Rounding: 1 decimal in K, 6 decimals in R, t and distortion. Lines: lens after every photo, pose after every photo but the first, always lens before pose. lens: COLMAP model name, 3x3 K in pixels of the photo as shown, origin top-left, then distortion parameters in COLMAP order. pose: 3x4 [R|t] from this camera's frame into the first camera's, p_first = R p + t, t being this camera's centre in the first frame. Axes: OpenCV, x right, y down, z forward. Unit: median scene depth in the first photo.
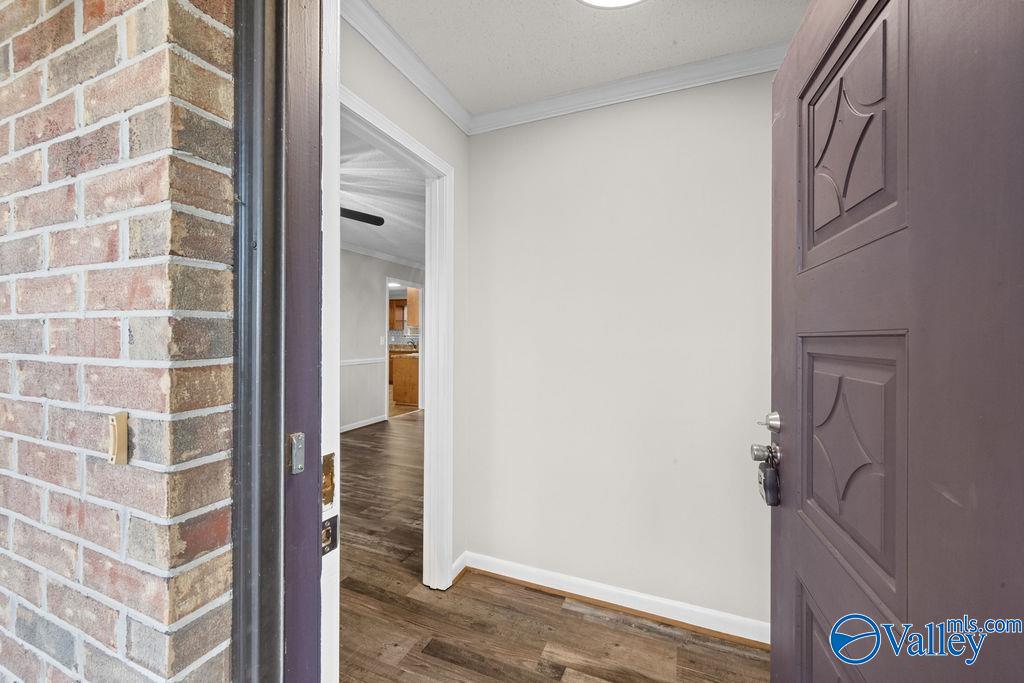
lens RADIAL K [[403.0, 0, 508.4], [0, 403.0, 339.5], [0, 0, 1]] dist [-0.000094, 0.000060]
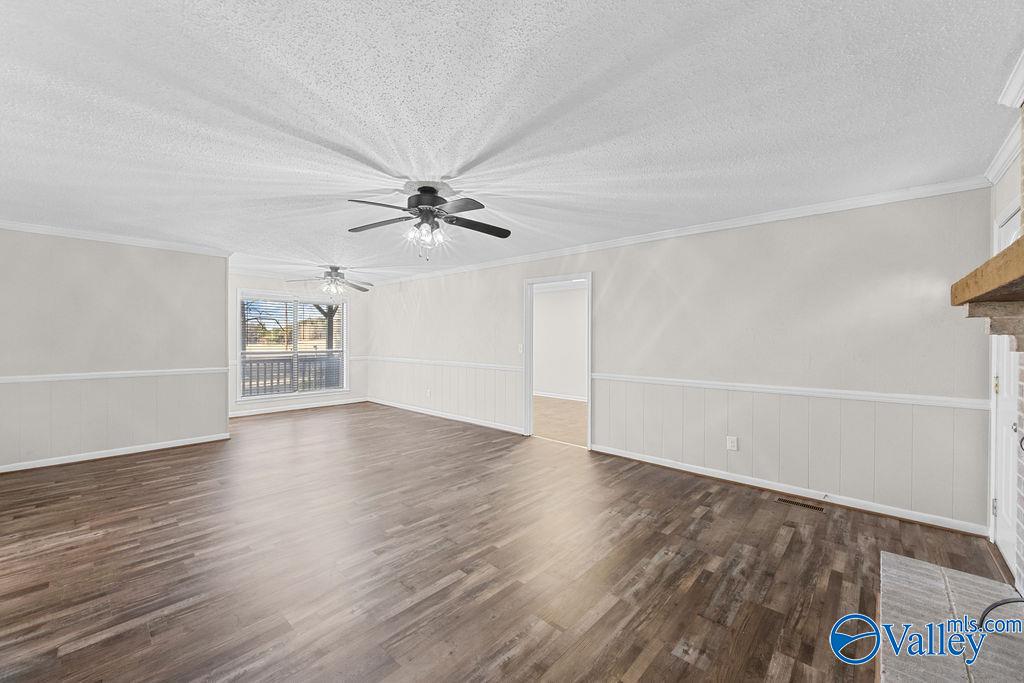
lens RADIAL K [[403.0, 0, 508.4], [0, 403.0, 339.5], [0, 0, 1]] dist [-0.000094, 0.000060]
pose [[-0.338607, -0.000699, -0.940928, 1.316223], [-0.014227, 0.999889, 0.004377, -0.050292], [0.940820, 0.014869, -0.338579, 2.932435]]
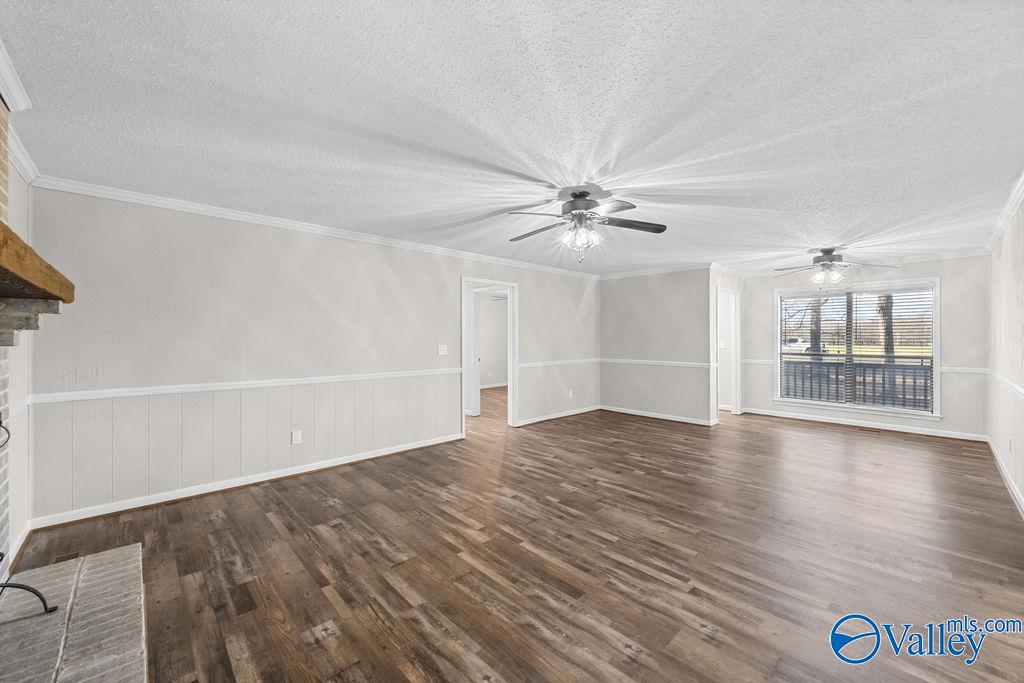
lens RADIAL K [[400.6, 0, 509.4], [0, 400.6, 339.0], [0, 0, 1]] dist [-0.000055, -0.000065]
pose [[-0.915522, -0.005538, 0.402229, 0.009733], [0.000538, 0.999887, 0.014991, -0.060230], [-0.402266, 0.013941, -0.915416, 3.501431]]
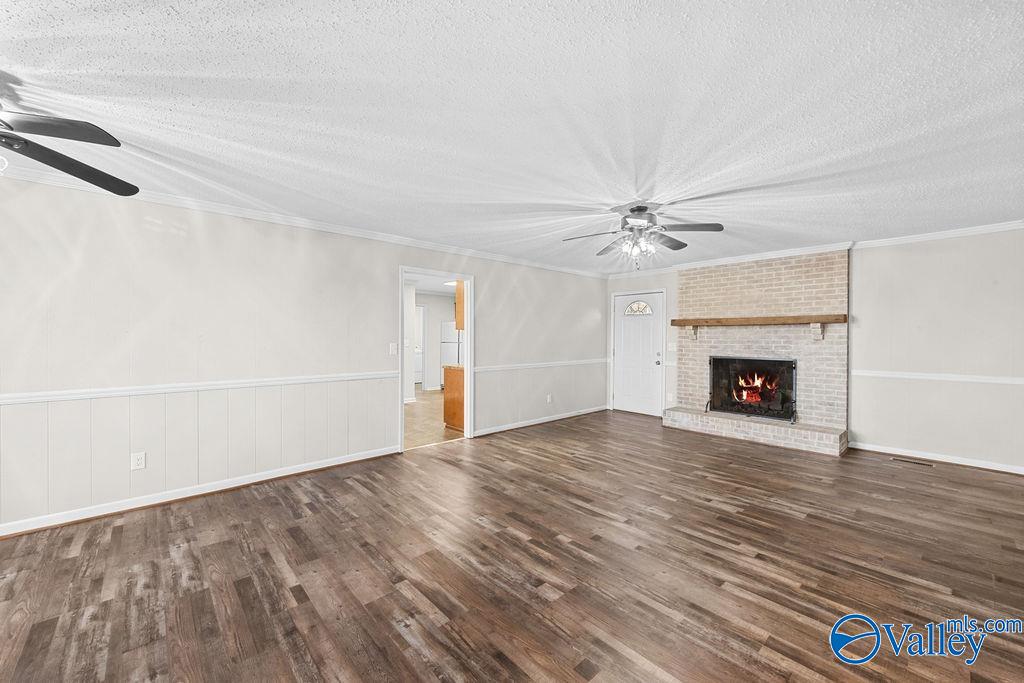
lens RADIAL K [[400.6, 0, 509.4], [0, 400.6, 339.0], [0, 0, 1]] dist [-0.000055, -0.000065]
pose [[0.908874, 0.002217, -0.417064, 0.466575], [-0.003419, 0.999992, -0.002133, -0.033845], [0.417056, 0.003365, 0.908875, 0.908858]]
